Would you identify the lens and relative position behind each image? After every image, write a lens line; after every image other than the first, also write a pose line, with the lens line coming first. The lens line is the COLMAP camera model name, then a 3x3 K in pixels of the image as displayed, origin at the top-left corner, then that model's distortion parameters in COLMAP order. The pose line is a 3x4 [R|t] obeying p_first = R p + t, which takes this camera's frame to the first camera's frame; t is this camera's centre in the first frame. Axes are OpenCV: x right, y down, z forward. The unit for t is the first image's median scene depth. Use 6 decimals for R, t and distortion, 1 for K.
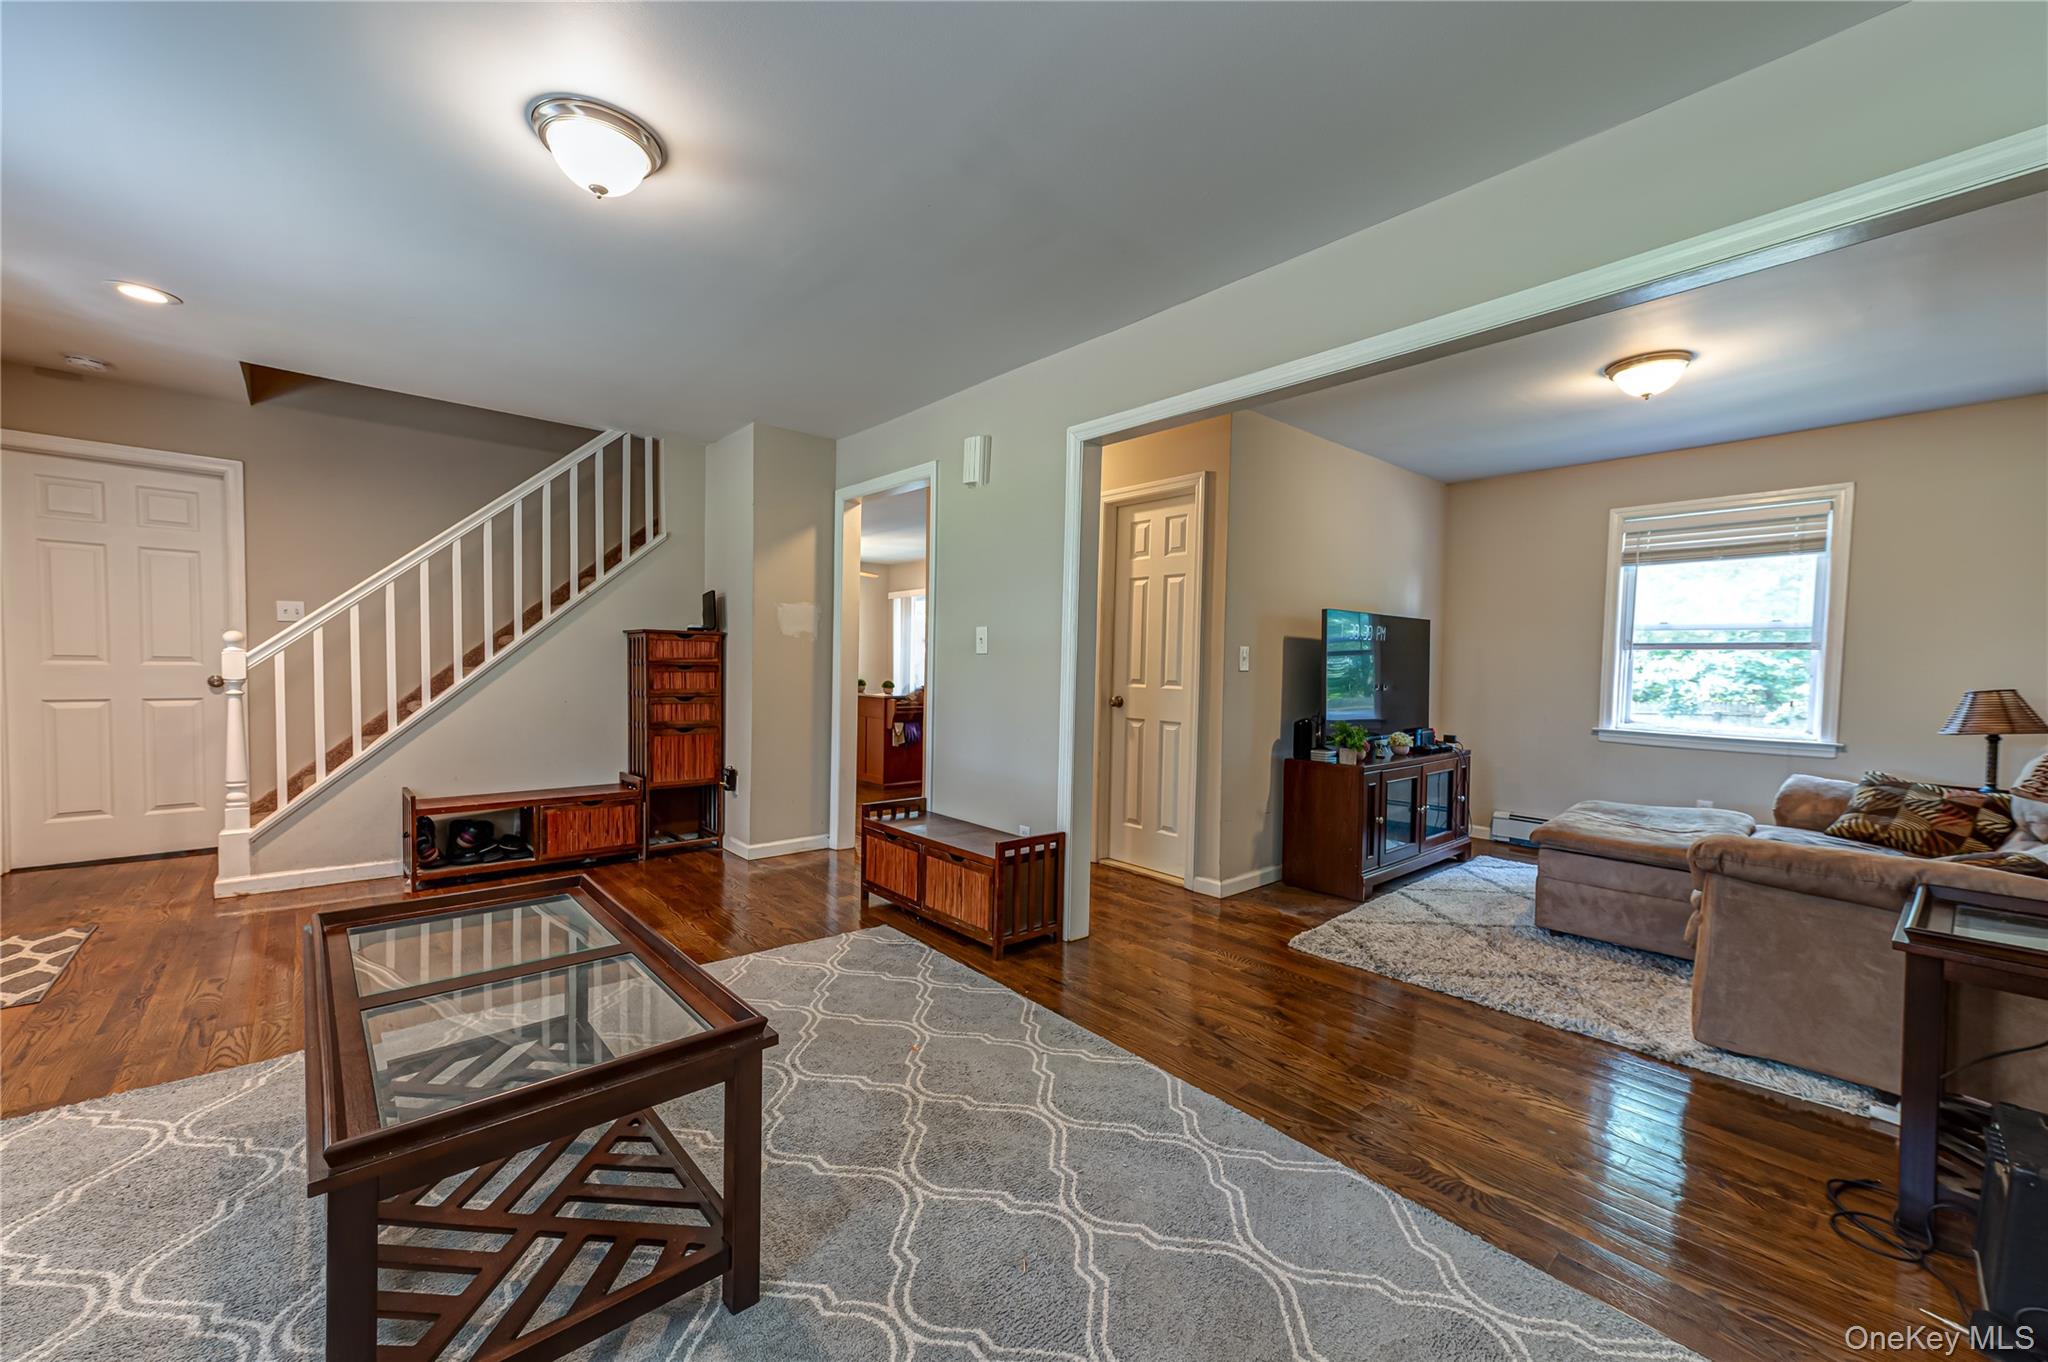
lens RADIAL K [[798.3, 0, 1016.0], [0, 798.3, 694.3], [0, 0, 1]] dist [0.014771, 0.000029]
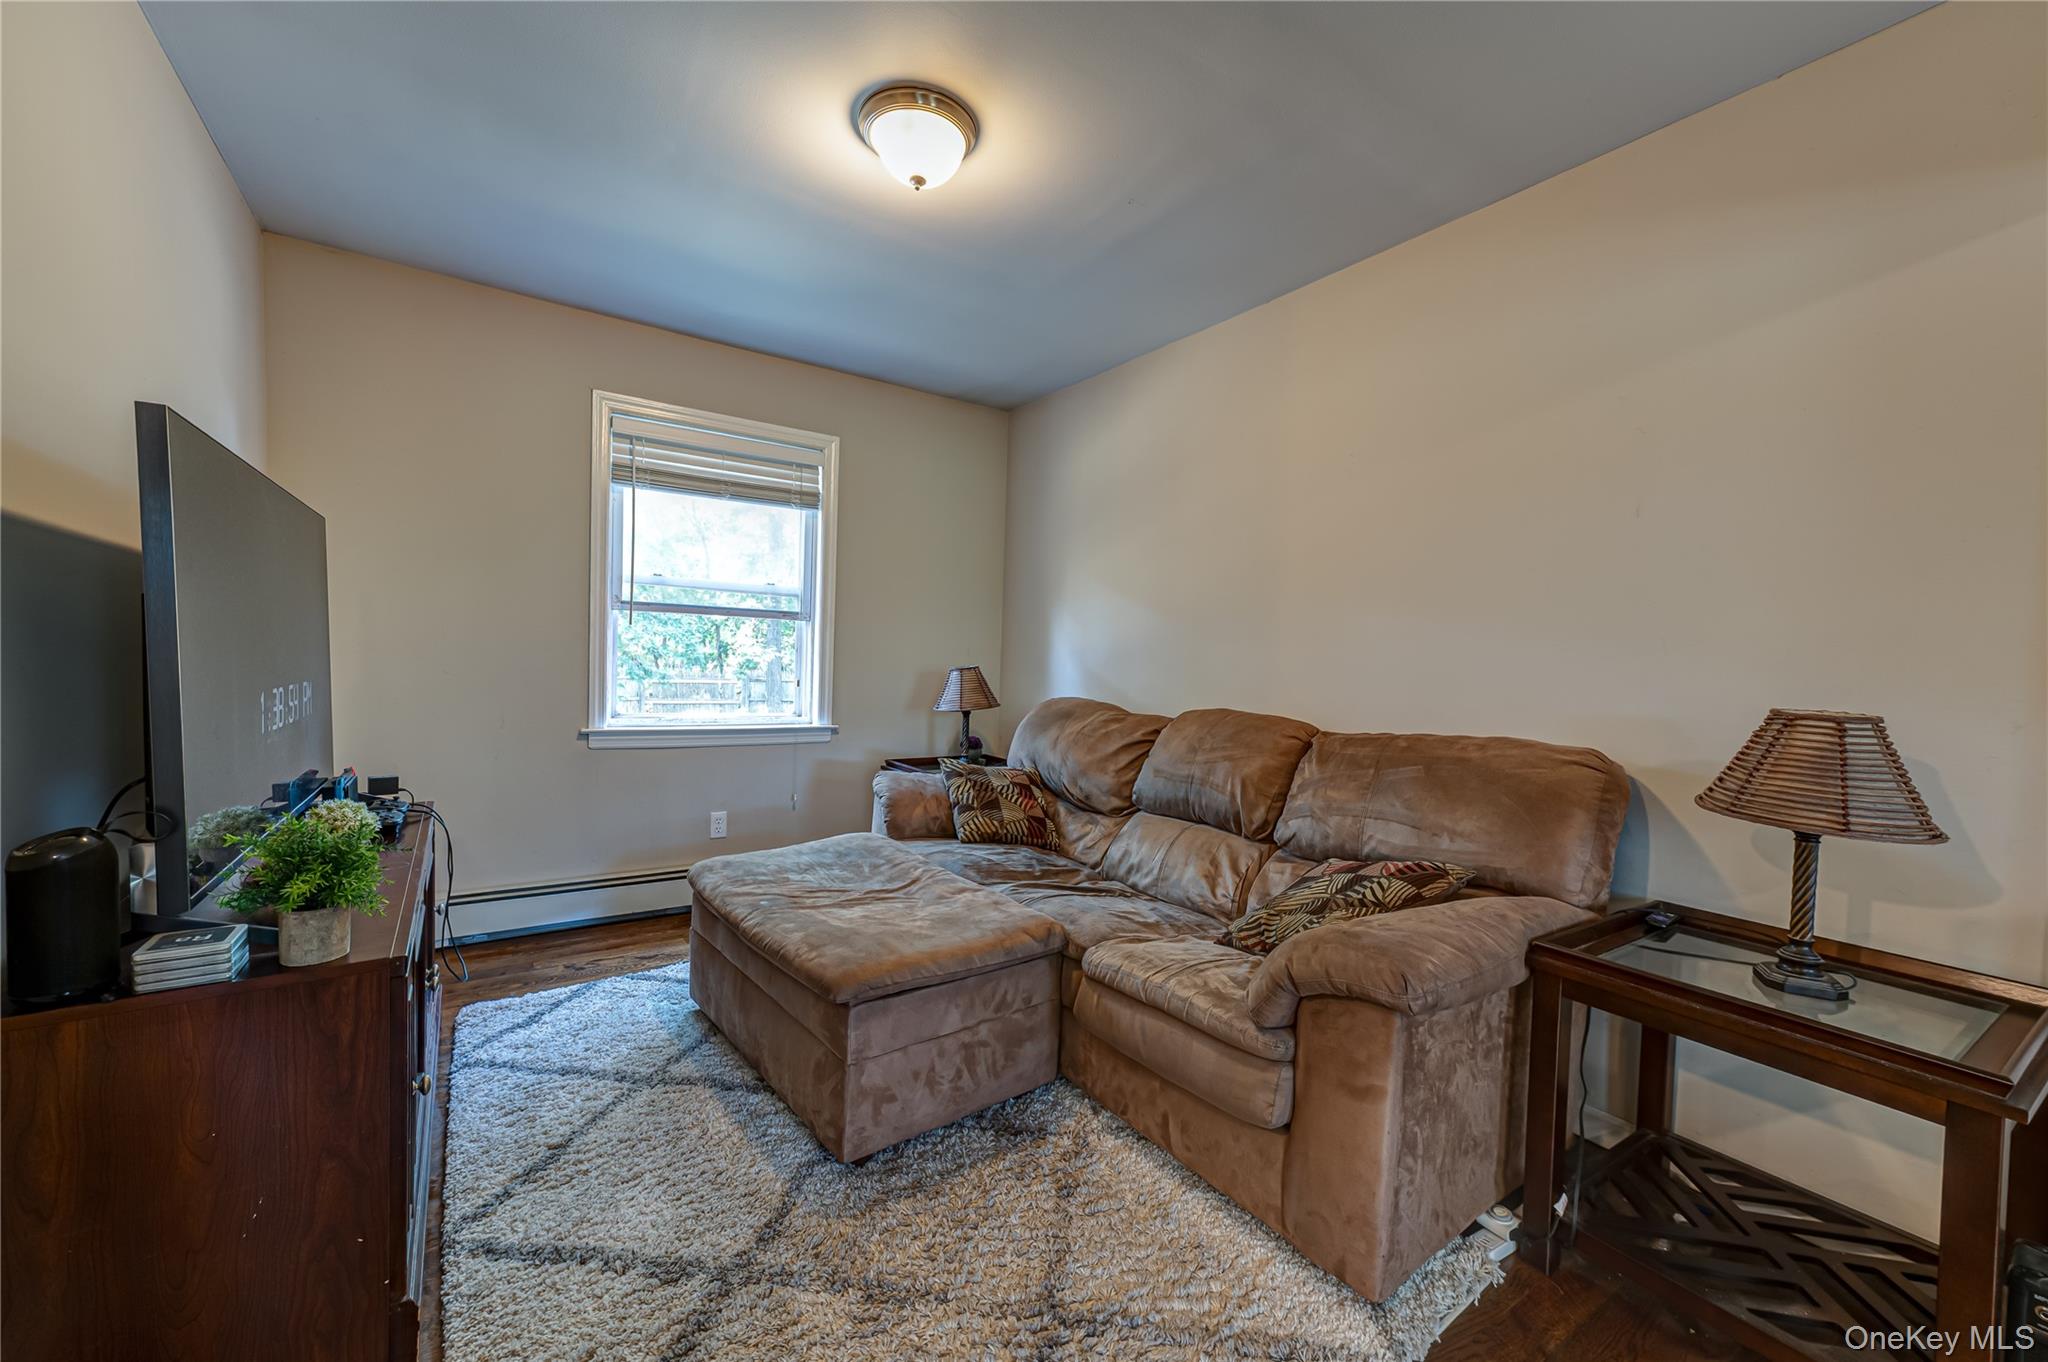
lens RADIAL K [[808.0, 0, 1024.1], [0, 808.0, 678.0], [0, 0, 1]] dist [-0.008875, 0.000156]
pose [[0.116180, -0.039886, 0.992427, 0.147329], [0.007397, 0.999200, 0.039292, -0.025604], [-0.993201, 0.002776, 0.116382, 0.680355]]
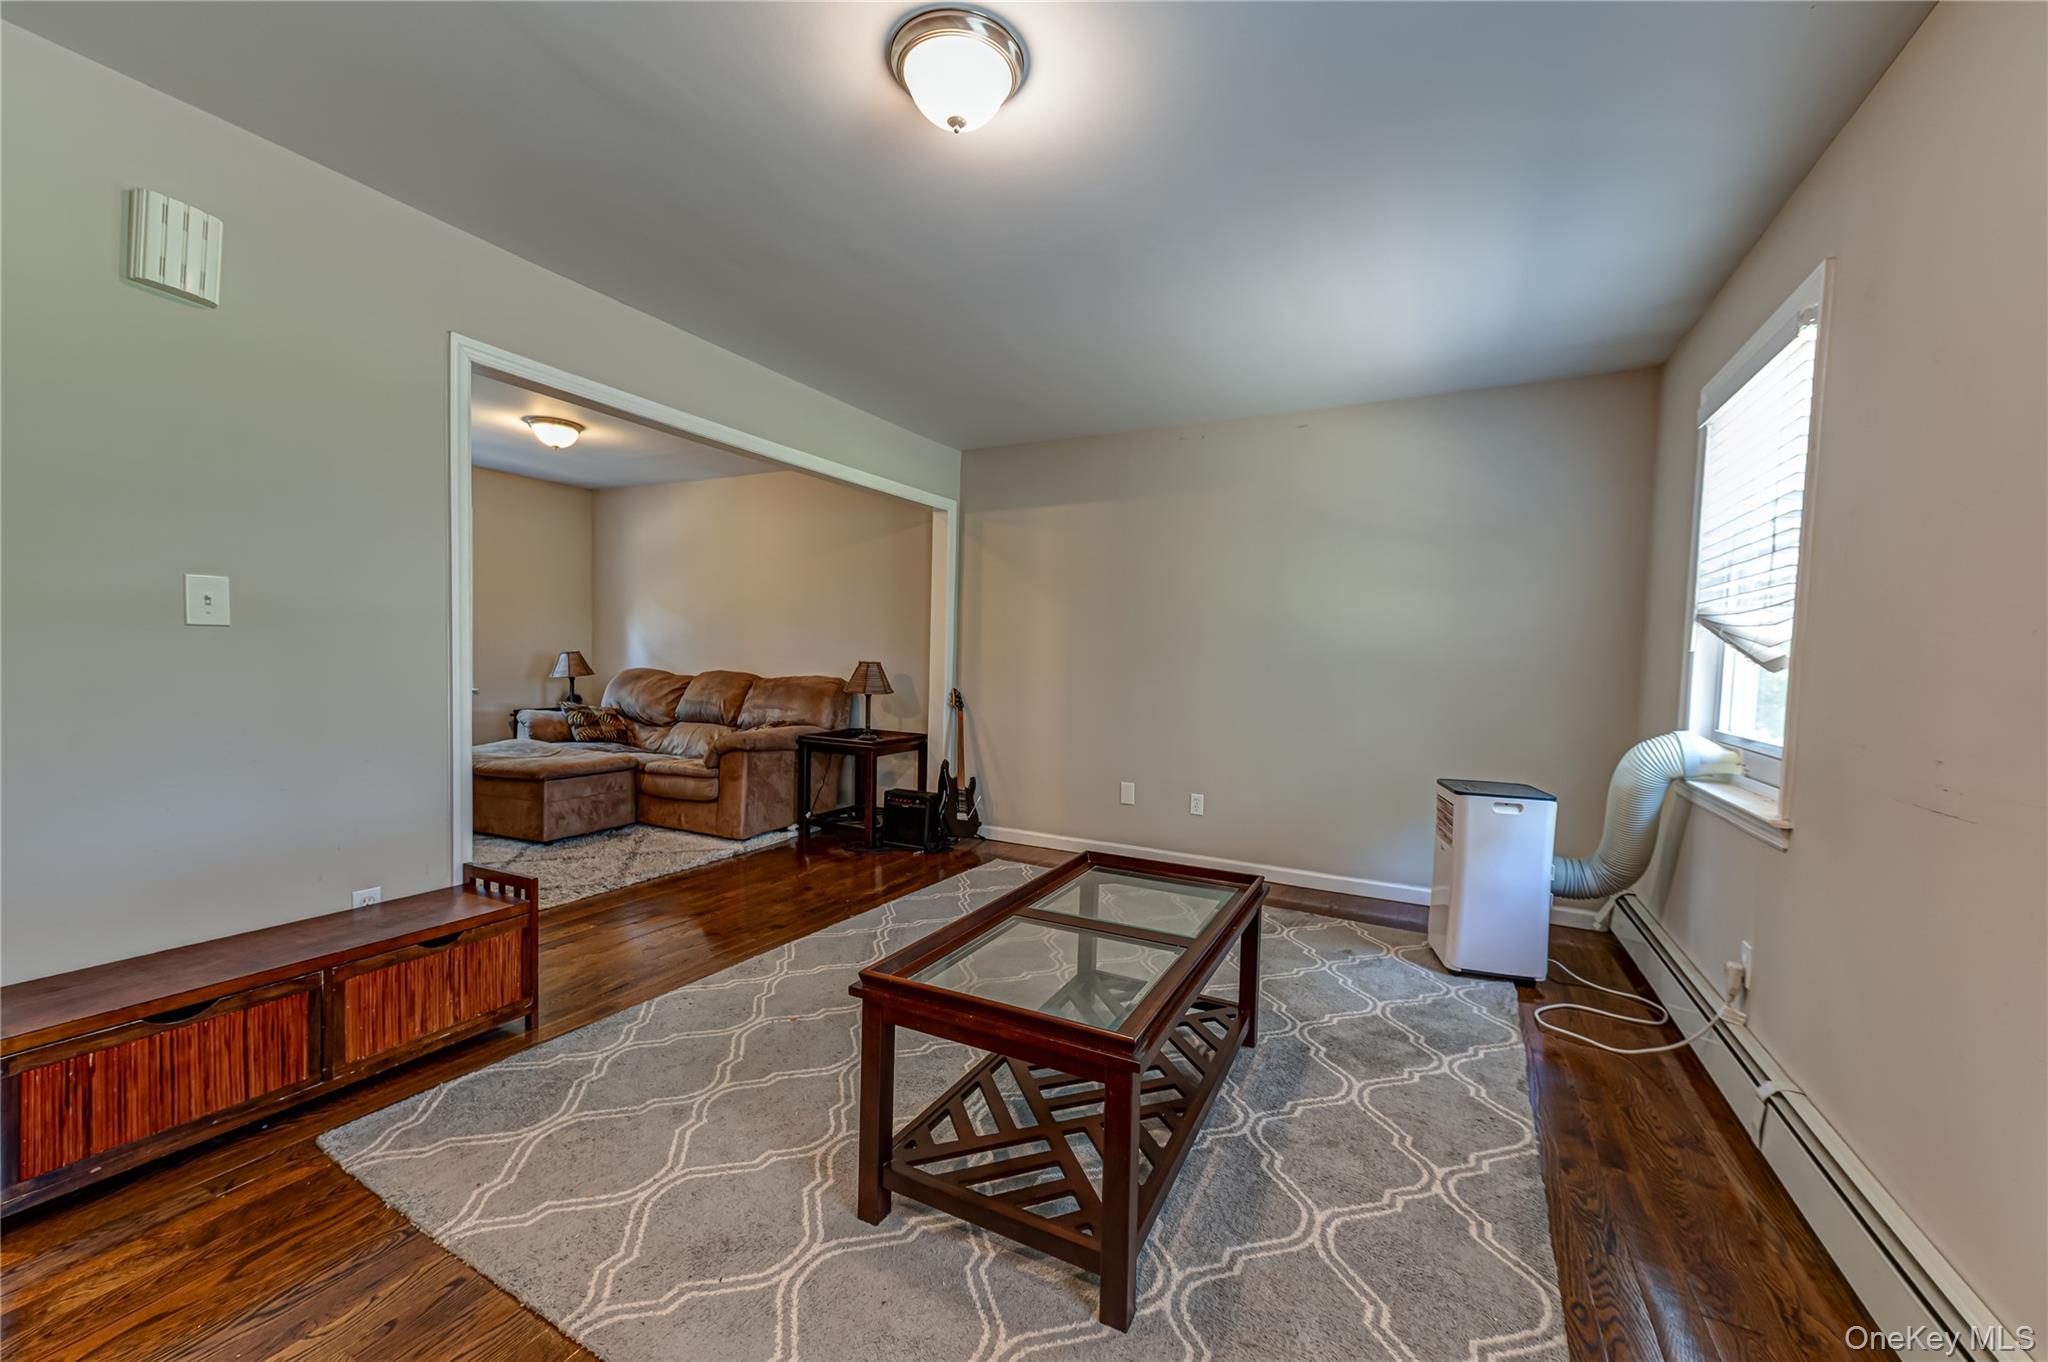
lens RADIAL K [[798.3, 0, 1016.0], [0, 798.3, 694.3], [0, 0, 1]] dist [0.014771, 0.000029]
pose [[-0.358715, -0.074623, 0.930460, -0.667689], [0.001996, 0.996736, 0.080708, -0.042088], [-0.933445, 0.030809, -0.357395, 0.610313]]
